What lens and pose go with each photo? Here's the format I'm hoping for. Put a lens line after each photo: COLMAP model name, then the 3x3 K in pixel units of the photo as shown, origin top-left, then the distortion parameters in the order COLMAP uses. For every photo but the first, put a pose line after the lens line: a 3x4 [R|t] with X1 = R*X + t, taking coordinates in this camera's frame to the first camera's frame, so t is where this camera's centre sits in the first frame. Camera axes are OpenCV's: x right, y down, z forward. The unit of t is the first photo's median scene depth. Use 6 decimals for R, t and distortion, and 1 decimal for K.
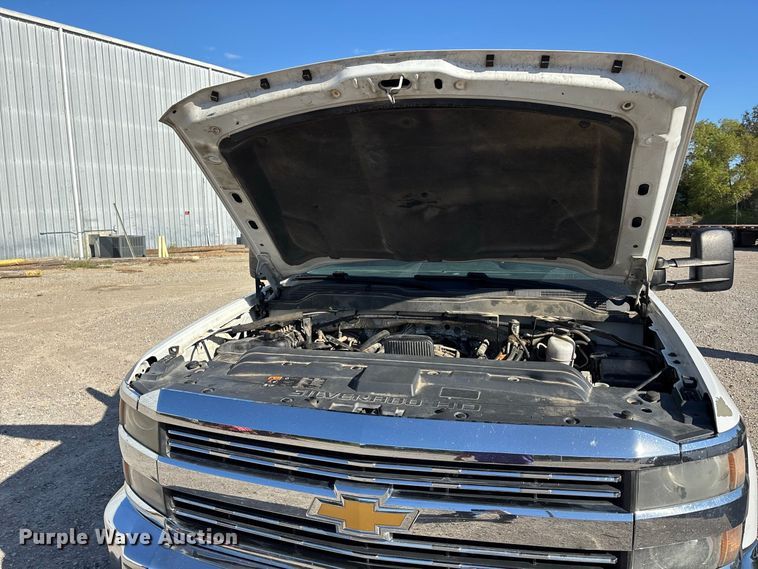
lens RADIAL K [[569.6, 0, 369.1], [0, 569.6, 282.0], [0, 0, 1]] dist [0.005904, -0.009354]
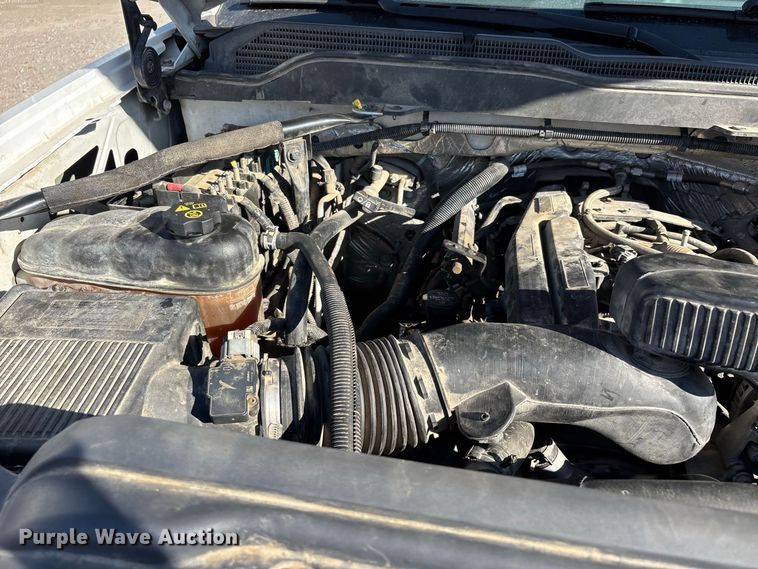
lens RADIAL K [[571.6, 0, 375.4], [0, 571.6, 287.0], [0, 0, 1]] dist [0.033046, -0.035832]
pose [[0.994380, -0.027878, 0.102130, -0.093156], [-0.020050, 0.897651, 0.440251, -0.007941], [-0.103950, -0.439825, 0.892047, 0.620348]]
